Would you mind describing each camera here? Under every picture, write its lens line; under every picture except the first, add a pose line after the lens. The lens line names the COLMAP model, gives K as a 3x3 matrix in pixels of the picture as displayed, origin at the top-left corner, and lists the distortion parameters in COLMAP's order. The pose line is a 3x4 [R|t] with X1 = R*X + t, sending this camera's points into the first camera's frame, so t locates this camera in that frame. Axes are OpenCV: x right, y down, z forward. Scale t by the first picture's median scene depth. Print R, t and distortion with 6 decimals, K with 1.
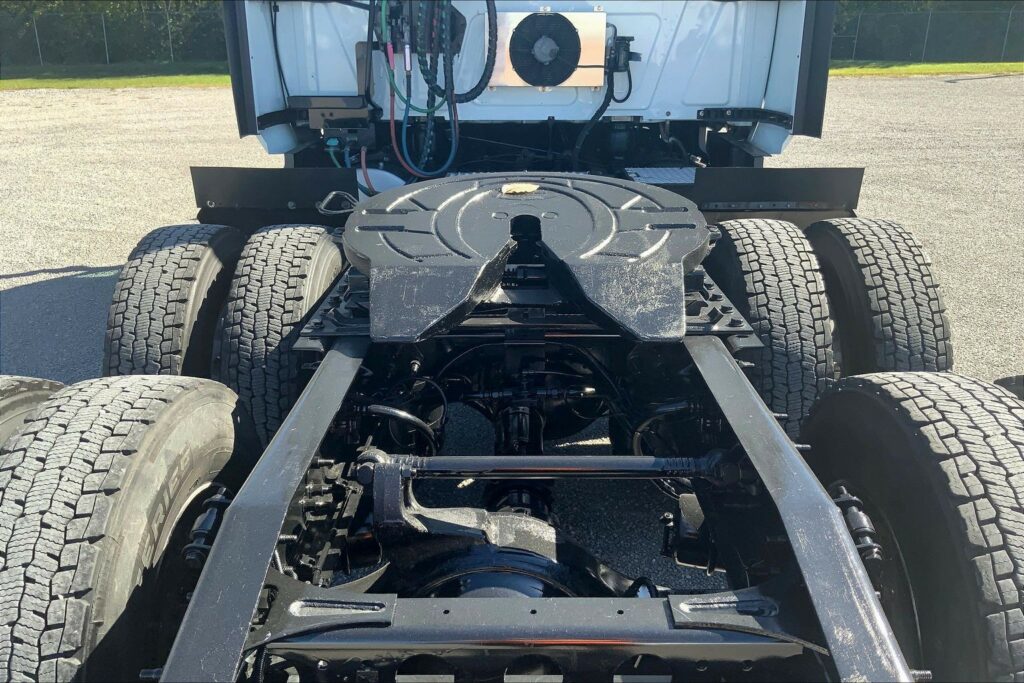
lens RADIAL K [[830.4, 0, 513.9], [0, 830.4, 343.6], [0, 0, 1]] dist [0.063811, -0.102297]
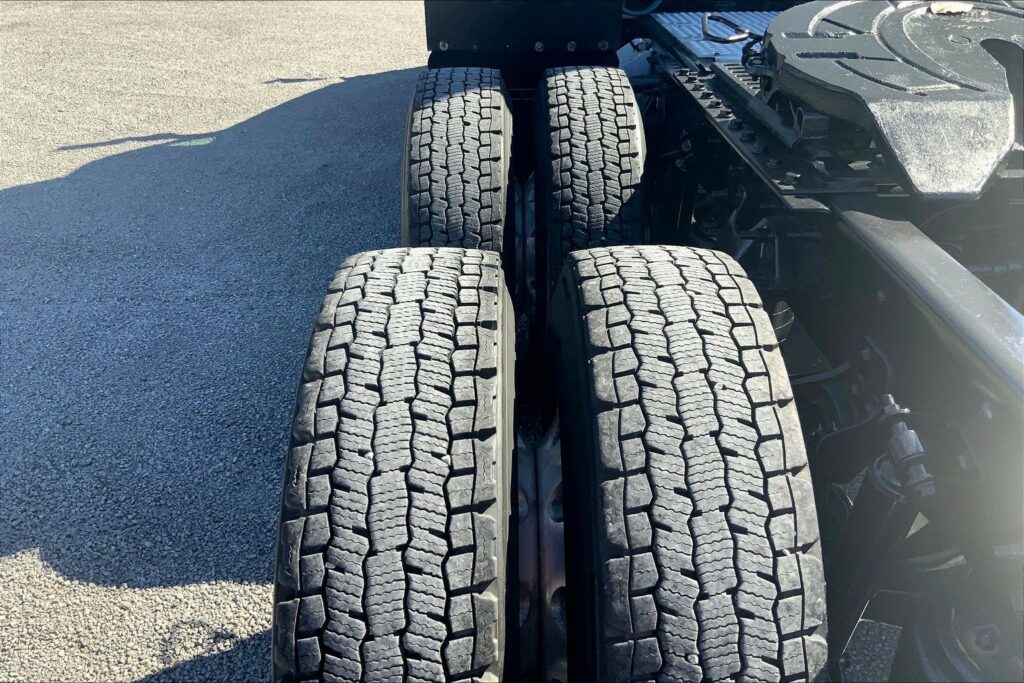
lens RADIAL K [[830.4, 0, 510.9], [0, 830.4, 345.4], [0, 0, 1]] dist [0.063811, -0.102297]
pose [[0.999973, -0.007258, -0.001283, -0.389014], [0.007368, 0.988877, 0.148551, 0.009235], [0.000191, -0.148557, 0.988904, 0.158913]]
